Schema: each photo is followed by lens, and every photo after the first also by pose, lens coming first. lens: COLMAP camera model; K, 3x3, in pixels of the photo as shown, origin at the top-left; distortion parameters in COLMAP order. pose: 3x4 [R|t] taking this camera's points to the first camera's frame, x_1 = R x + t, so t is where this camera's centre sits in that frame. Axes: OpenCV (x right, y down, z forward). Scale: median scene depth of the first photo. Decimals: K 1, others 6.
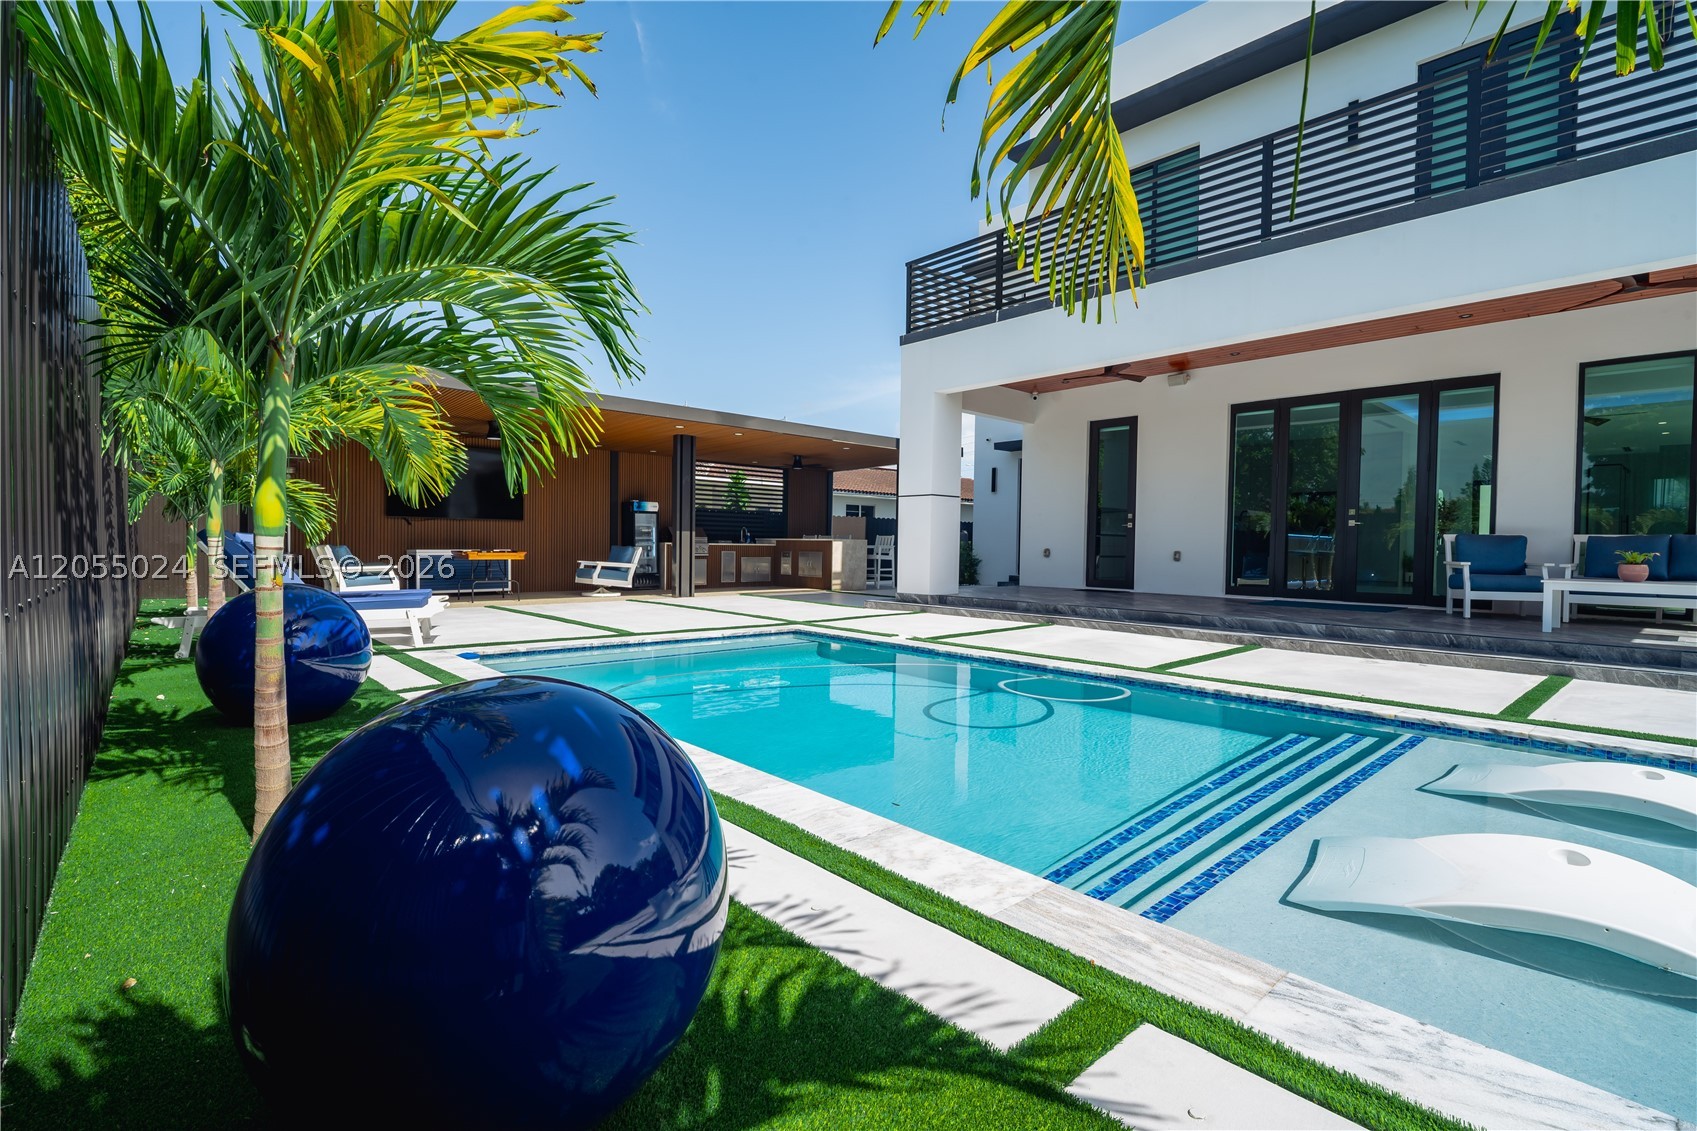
lens RADIAL K [[781.6, 0, 849.7], [0, 781.6, 555.4], [0, 0, 1]] dist [-0.000869, -0.000558]
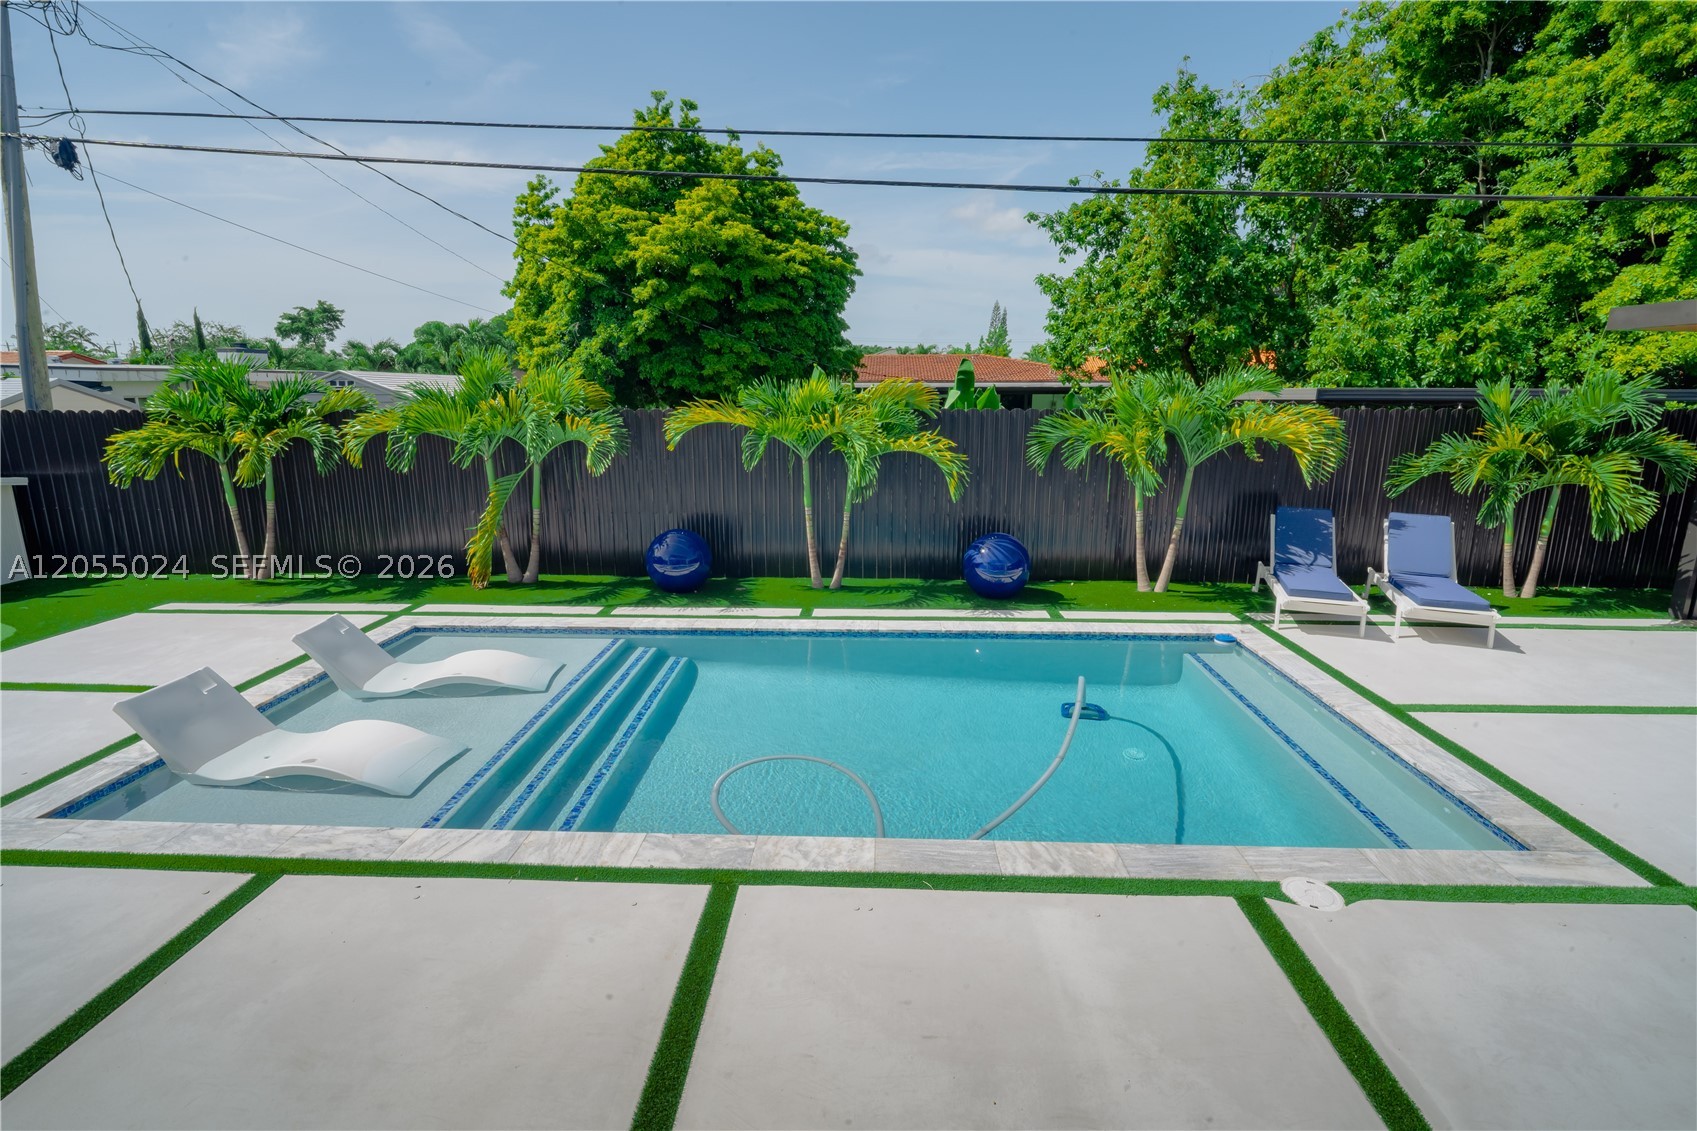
lens RADIAL K [[781.6, 0, 849.7], [0, 781.6, 555.4], [0, 0, 1]] dist [-0.000869, -0.000558]
pose [[-0.691444, 0.136685, -0.709382, 0.358588], [-0.020704, 0.977786, 0.208582, -0.114232], [0.722134, 0.158909, -0.673254, 0.717773]]
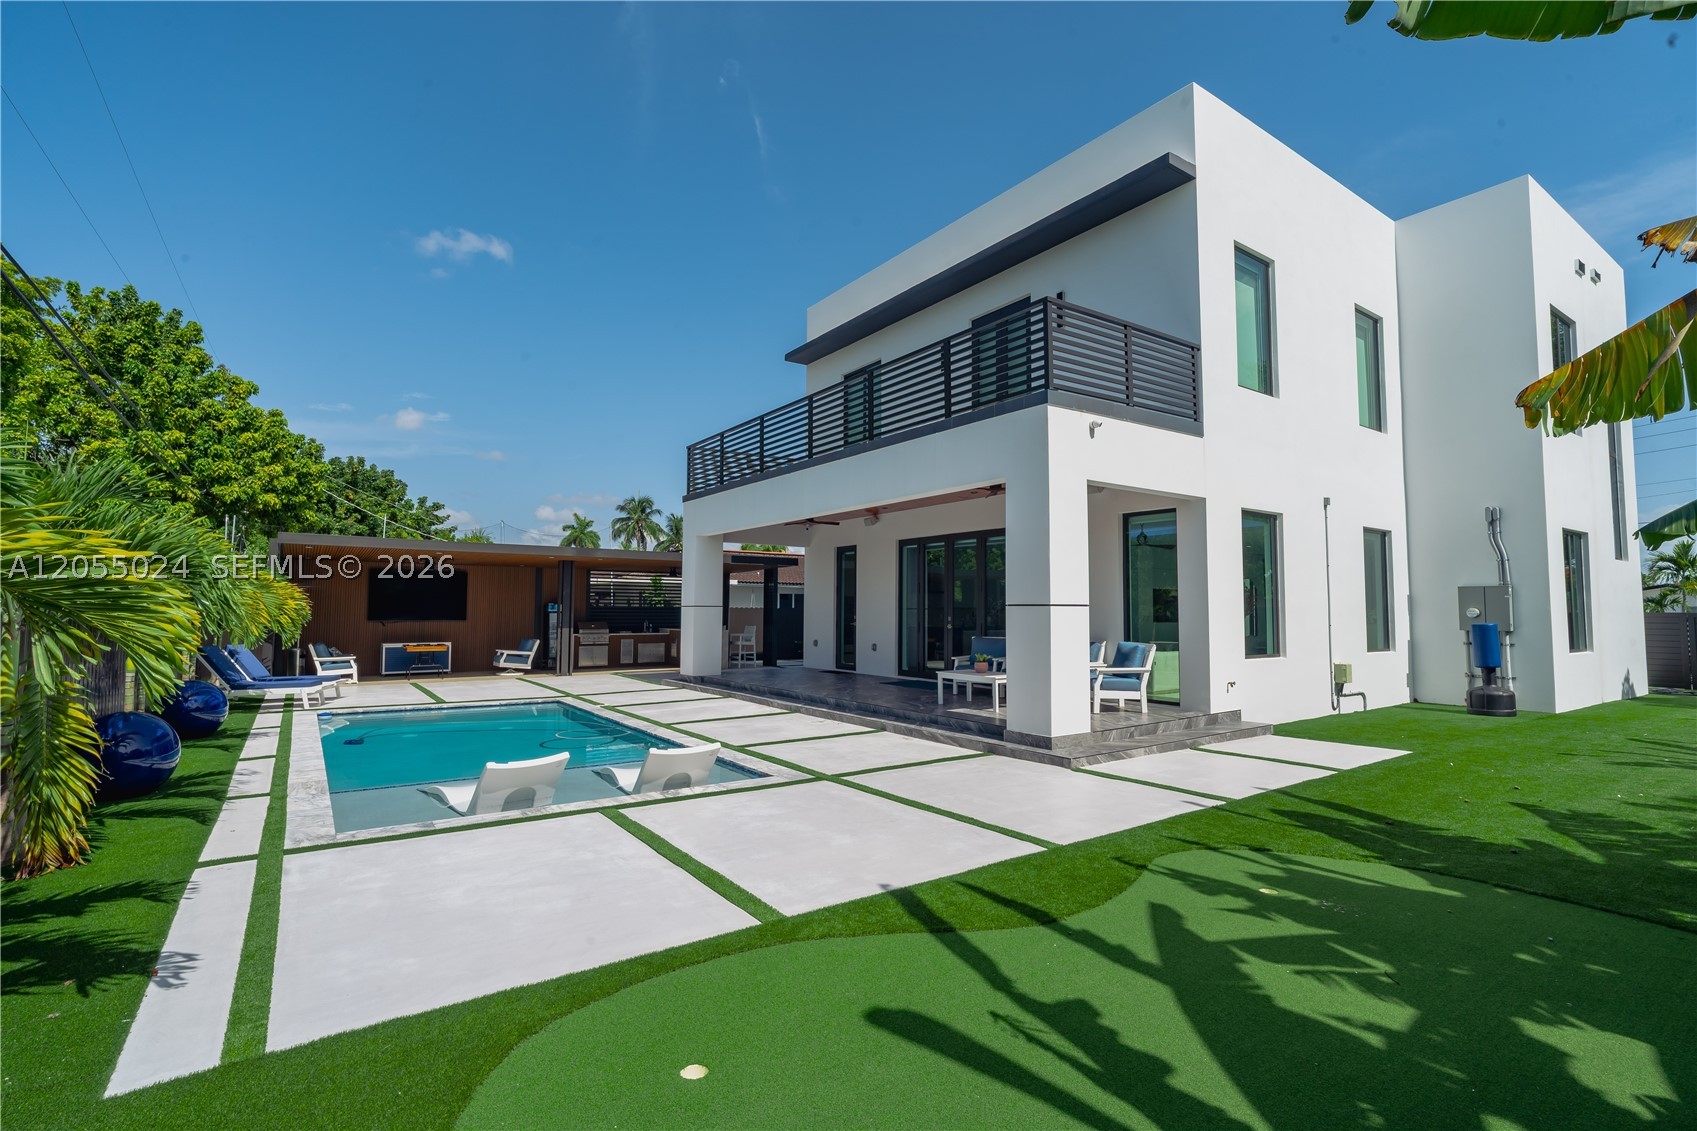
lens RADIAL K [[792.1, 0, 849.2], [0, 792.1, 557.9], [0, 0, 1]] dist [-0.006777, 0.000005]
pose [[0.991926, -0.018746, -0.125421, 0.524993], [0.008484, 0.996608, -0.081856, -0.040787], [0.126530, 0.080131, 0.988721, -0.385227]]
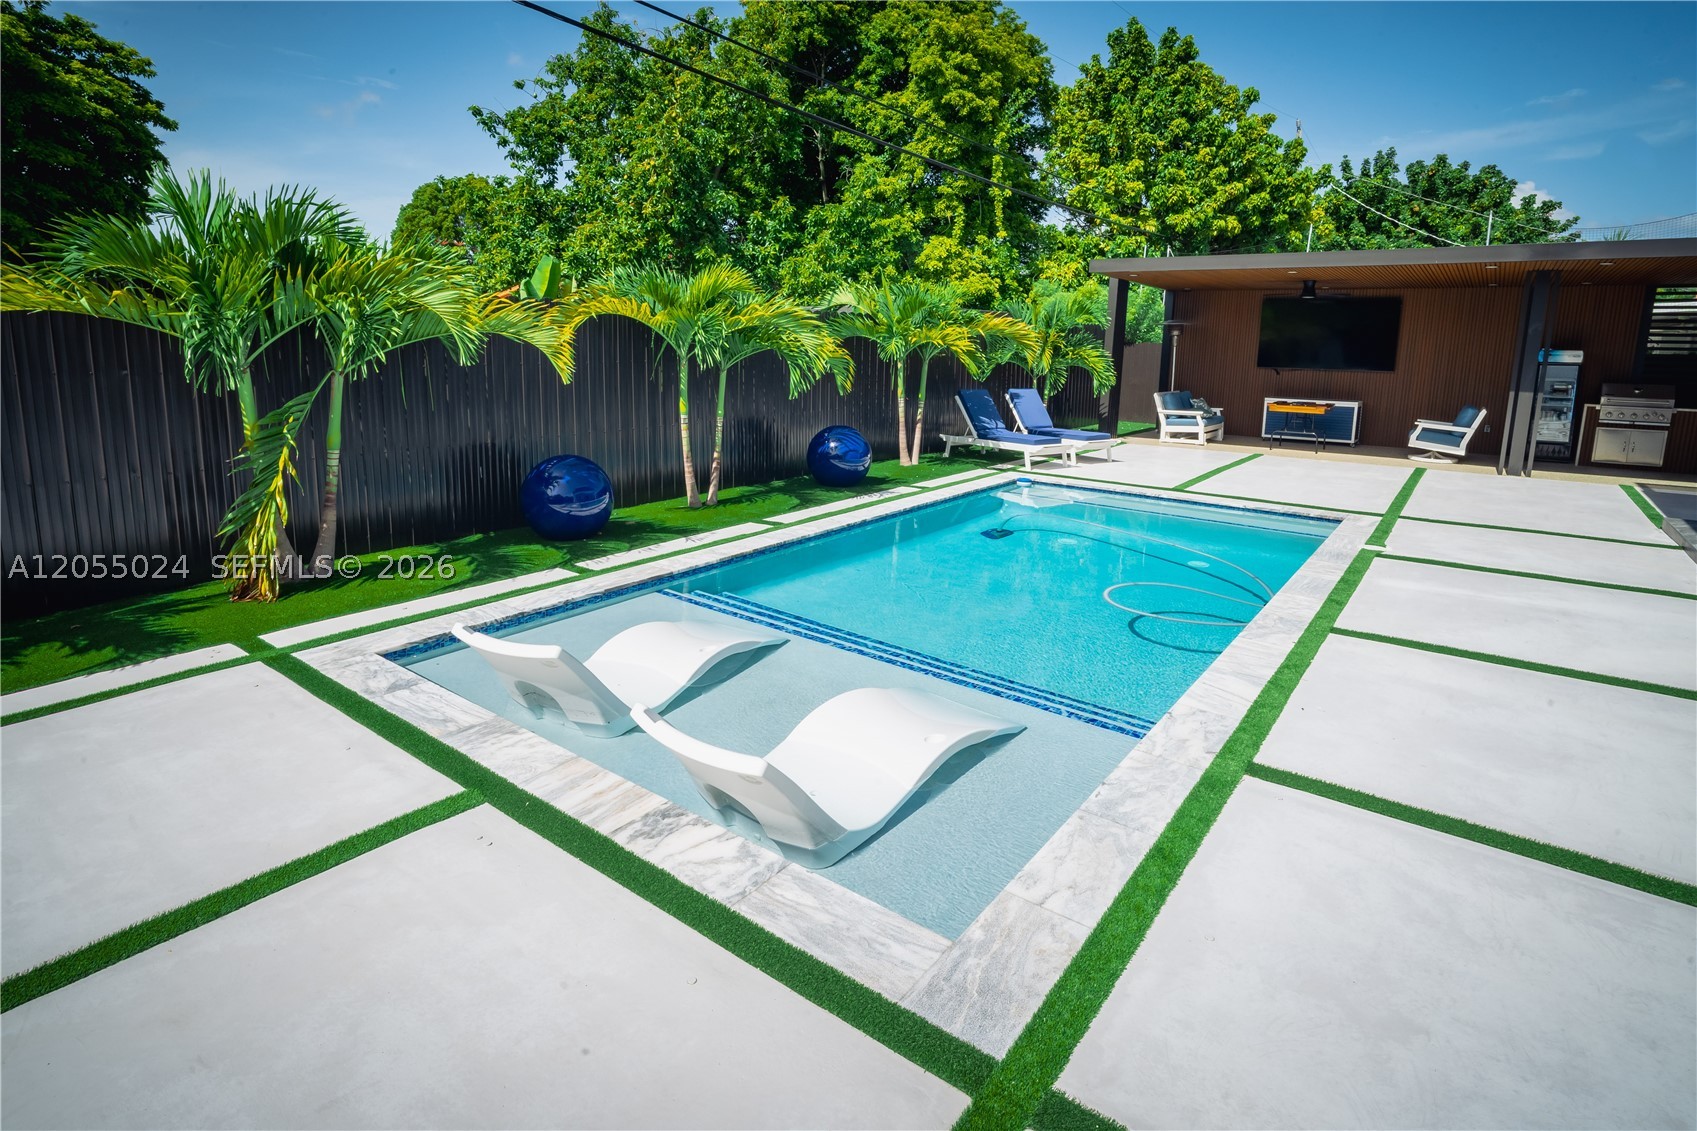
lens RADIAL K [[848.0, 0, 843.5], [0, 848.0, 460.1], [0, 0, 1]] dist [-0.004942, -0.000490]
pose [[0.184597, 0.131748, -0.973944, 0.553517], [-0.029597, 0.991270, 0.128482, -0.059312], [0.982368, 0.005108, 0.186885, 0.184599]]
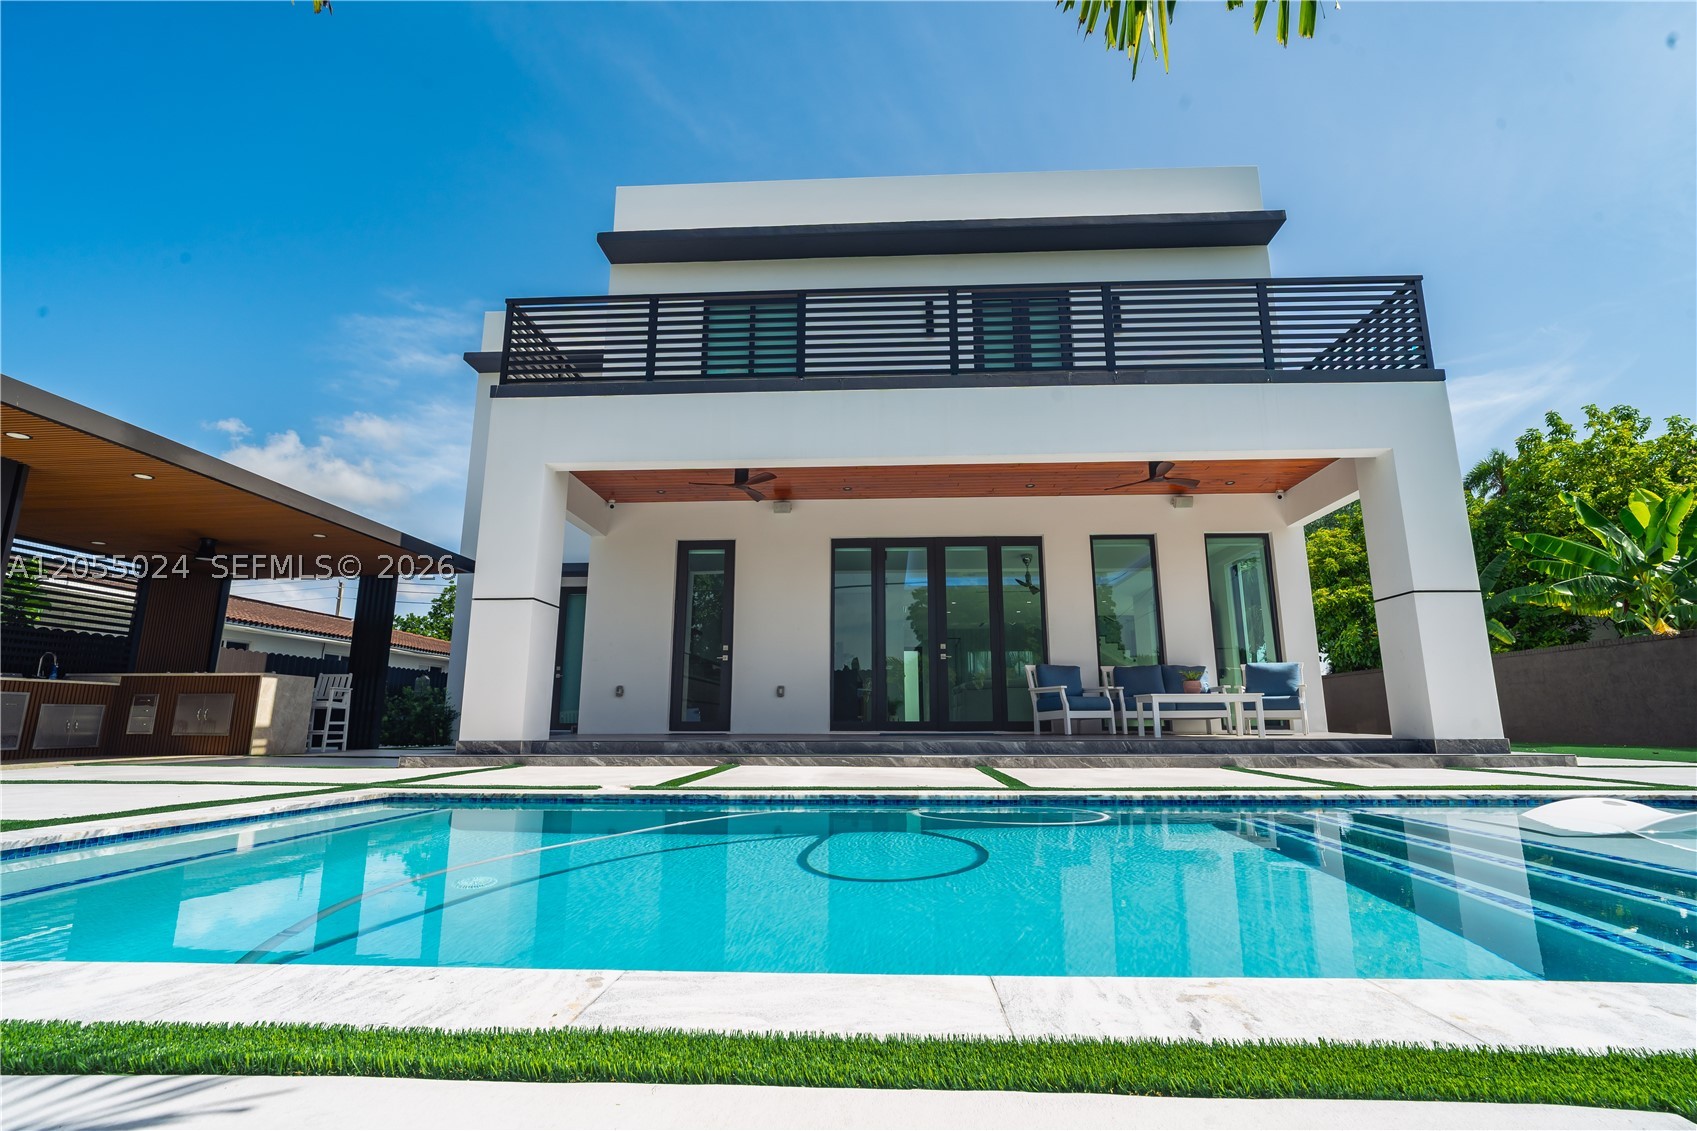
lens RADIAL K [[792.1, 0, 849.2], [0, 792.1, 557.9], [0, 0, 1]] dist [-0.006777, 0.000005]
pose [[0.710795, 0.129708, 0.691336, -0.181936], [0.020719, 0.978564, -0.204899, 0.037723], [-0.703094, 0.159965, 0.692871, 0.253922]]
